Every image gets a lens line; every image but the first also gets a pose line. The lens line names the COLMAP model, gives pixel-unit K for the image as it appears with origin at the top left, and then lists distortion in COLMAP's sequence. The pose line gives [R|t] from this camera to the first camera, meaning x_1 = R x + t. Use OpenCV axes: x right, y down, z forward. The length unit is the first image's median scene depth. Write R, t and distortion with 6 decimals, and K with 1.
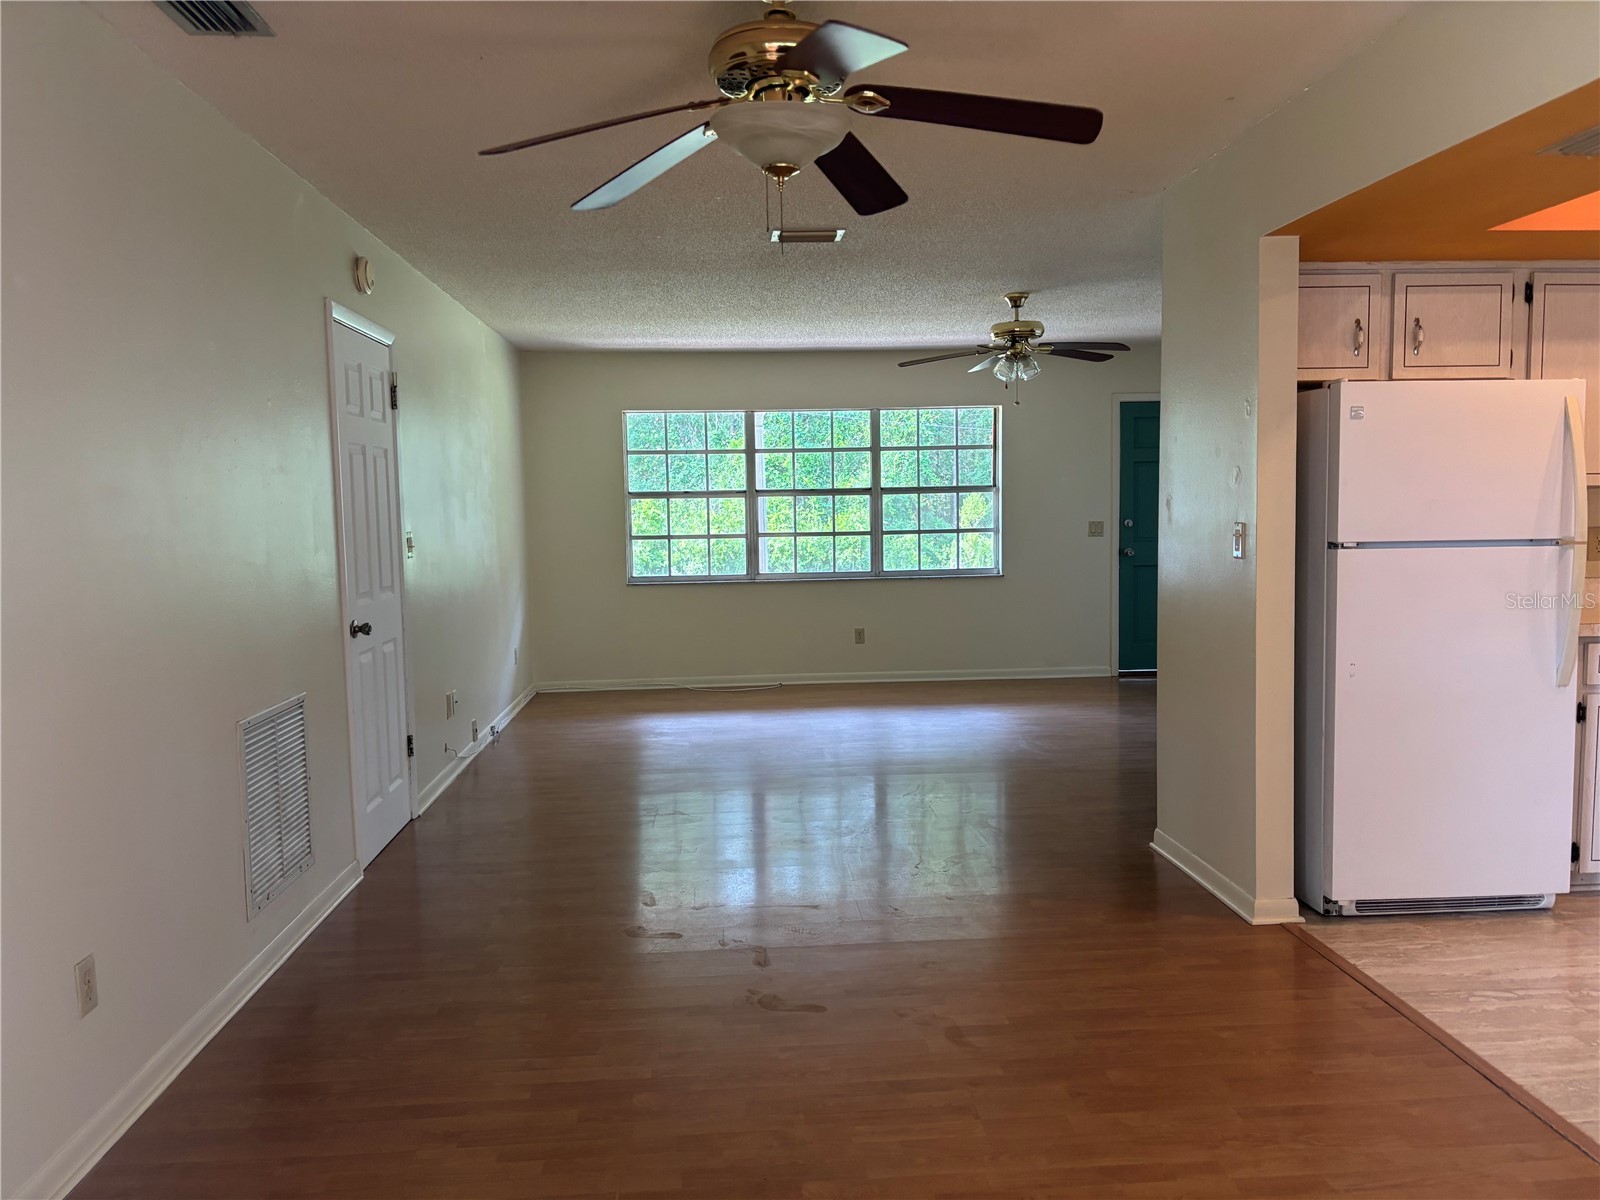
lens RADIAL K [[1208.7, 0, 797.4], [0, 1208.7, 599.0], [0, 0, 1]] dist [0.033953, -0.009073]
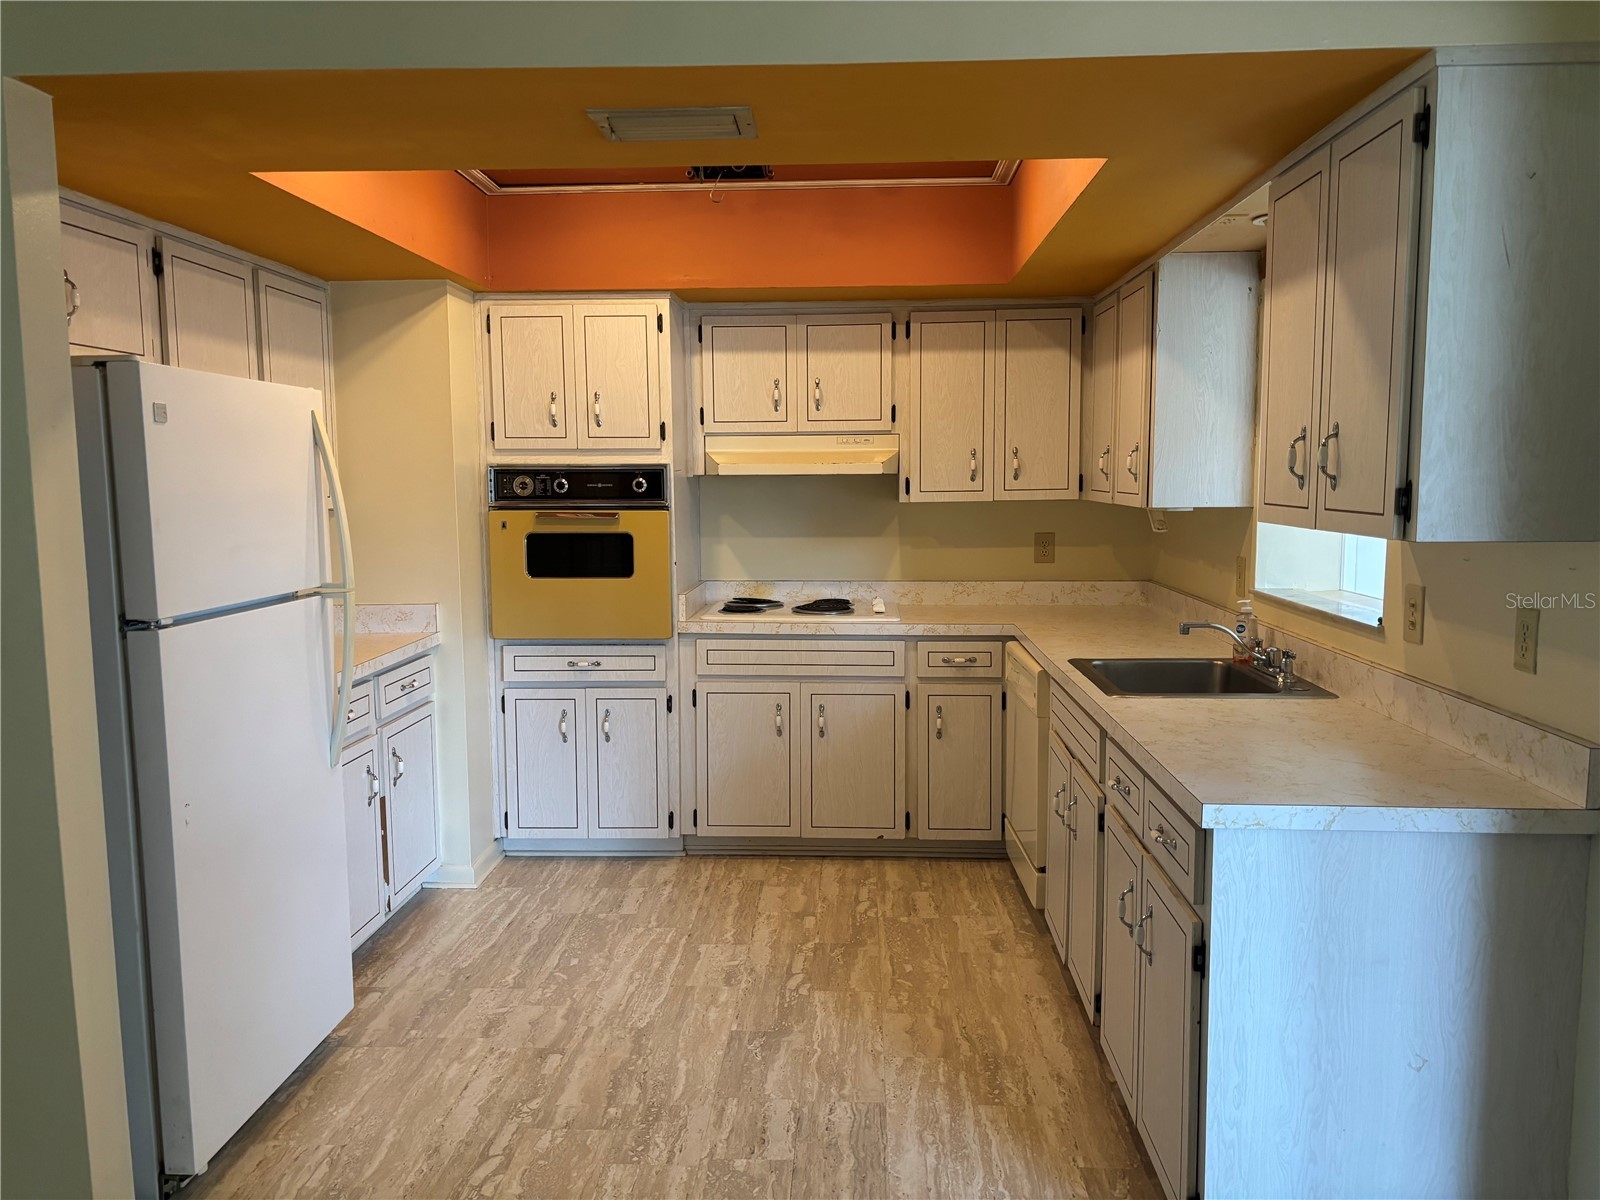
lens RADIAL K [[1208.7, 0, 797.2], [0, 1208.7, 594.2], [0, 0, 1]] dist [0.033953, -0.009073]
pose [[0.128141, -0.091721, 0.987506, -0.123013], [0.098615, 0.991958, 0.079338, -0.074027], [-0.986841, 0.087216, 0.136155, 0.570237]]
